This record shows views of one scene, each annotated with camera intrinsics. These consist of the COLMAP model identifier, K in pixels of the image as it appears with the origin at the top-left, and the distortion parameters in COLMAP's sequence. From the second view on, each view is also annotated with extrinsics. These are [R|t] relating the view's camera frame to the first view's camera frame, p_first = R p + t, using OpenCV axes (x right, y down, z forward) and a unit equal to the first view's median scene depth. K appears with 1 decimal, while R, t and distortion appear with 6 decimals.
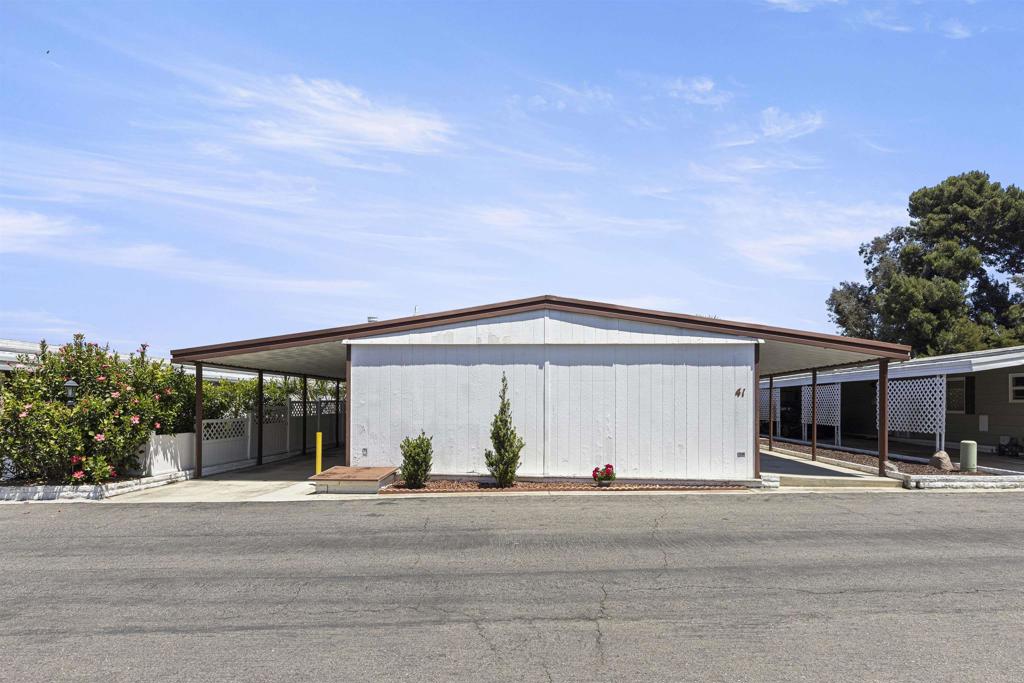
lens RADIAL K [[508.2, 0, 515.3], [0, 508.2, 410.6], [0, 0, 1]] dist [-0.000221, 0.000450]
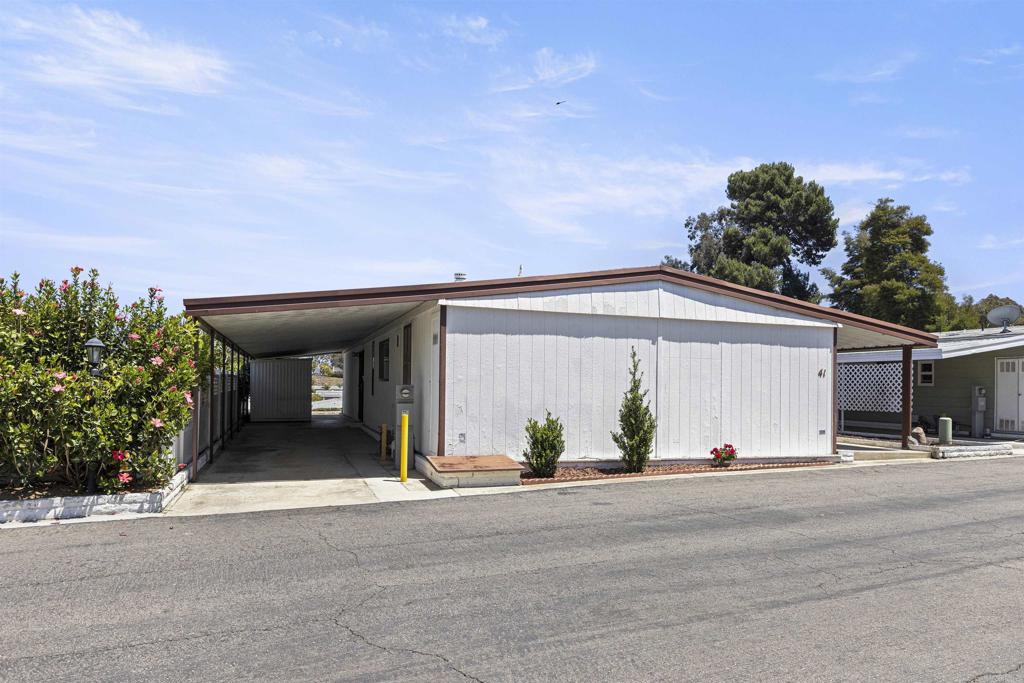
lens RADIAL K [[636.4, 0, 515.0], [0, 636.4, 393.1], [0, 0, 1]] dist [0.004156, -0.000021]
pose [[0.926305, 0.005400, 0.376737, -0.633692], [-0.006040, 0.999982, 0.000516, 0.008651], [-0.376727, -0.002753, 0.926320, 0.015973]]
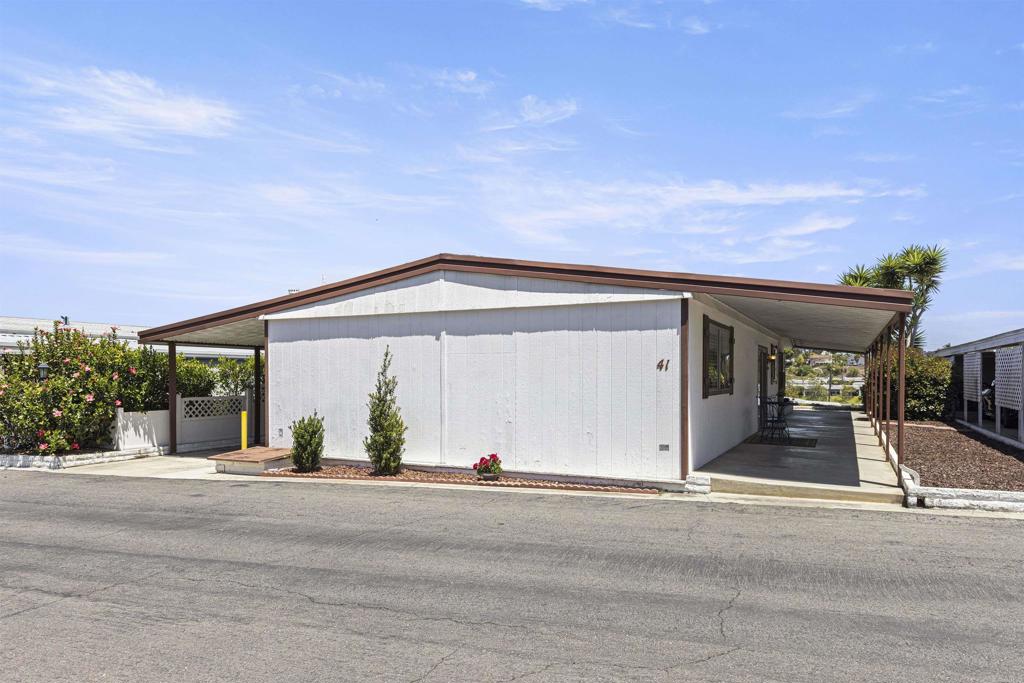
lens RADIAL K [[636.4, 0, 515.0], [0, 636.4, 393.1], [0, 0, 1]] dist [0.004156, -0.000021]
pose [[0.936331, 0.001664, -0.351116, 0.558376], [0.003202, 0.999907, 0.013277, -0.006799], [0.351105, -0.013556, 0.936238, 0.040438]]
